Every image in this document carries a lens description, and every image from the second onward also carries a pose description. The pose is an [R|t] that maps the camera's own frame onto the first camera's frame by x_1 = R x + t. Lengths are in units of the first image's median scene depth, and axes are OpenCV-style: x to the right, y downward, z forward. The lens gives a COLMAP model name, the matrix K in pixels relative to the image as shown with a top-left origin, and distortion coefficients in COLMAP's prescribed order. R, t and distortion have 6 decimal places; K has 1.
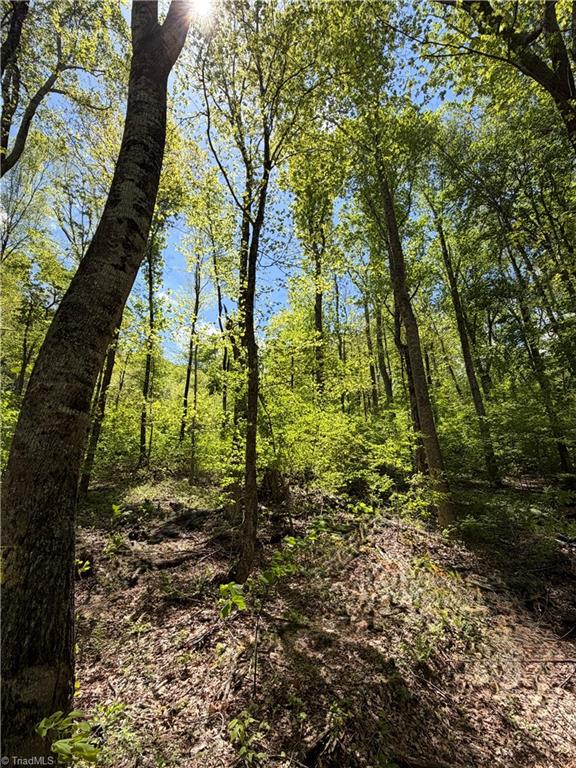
lens RADIAL K [[359.2, 0, 288.0], [0, 359.2, 384.0], [0, 0, 1]] dist [-0.003306, 0.000402]
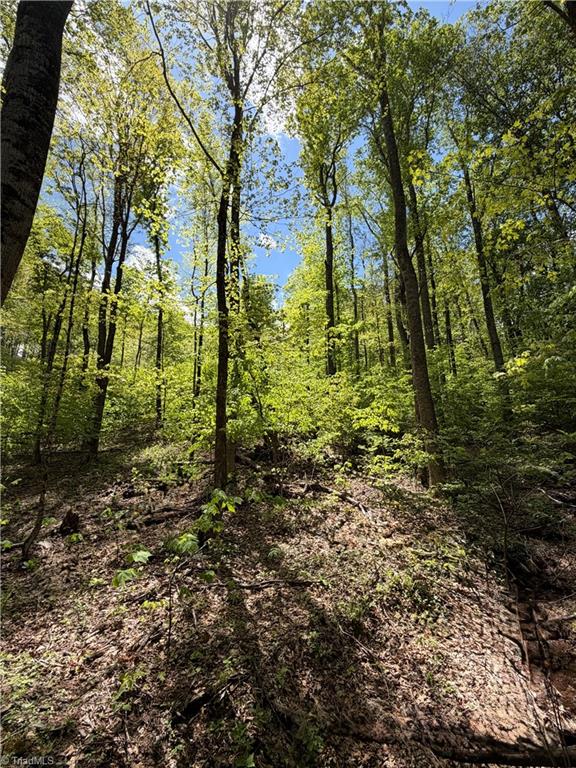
lens RADIAL K [[359.2, 0, 288.0], [0, 359.2, 384.0], [0, 0, 1]] dist [-0.003306, 0.000402]
pose [[0.996872, -0.019423, -0.076603, 0.131093], [0.028020, 0.993222, 0.112807, -0.008410], [0.073893, -0.114601, 0.990660, 0.021138]]
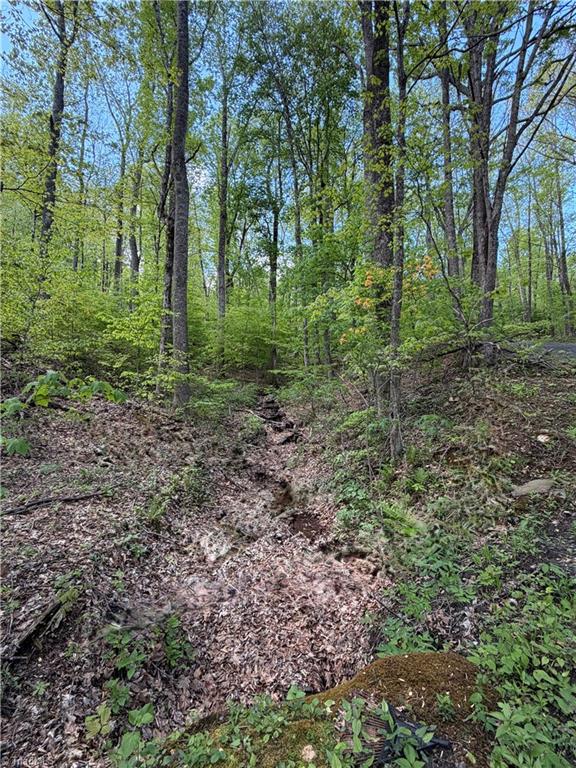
lens RADIAL K [[359.2, 0, 288.0], [0, 359.2, 384.0], [0, 0, 1]] dist [-0.003306, 0.000402]
pose [[0.745250, 0.066489, 0.663462, -0.020905], [-0.260150, 0.945154, 0.197500, 0.052744], [-0.613942, -0.319786, 0.721673, 0.072641]]
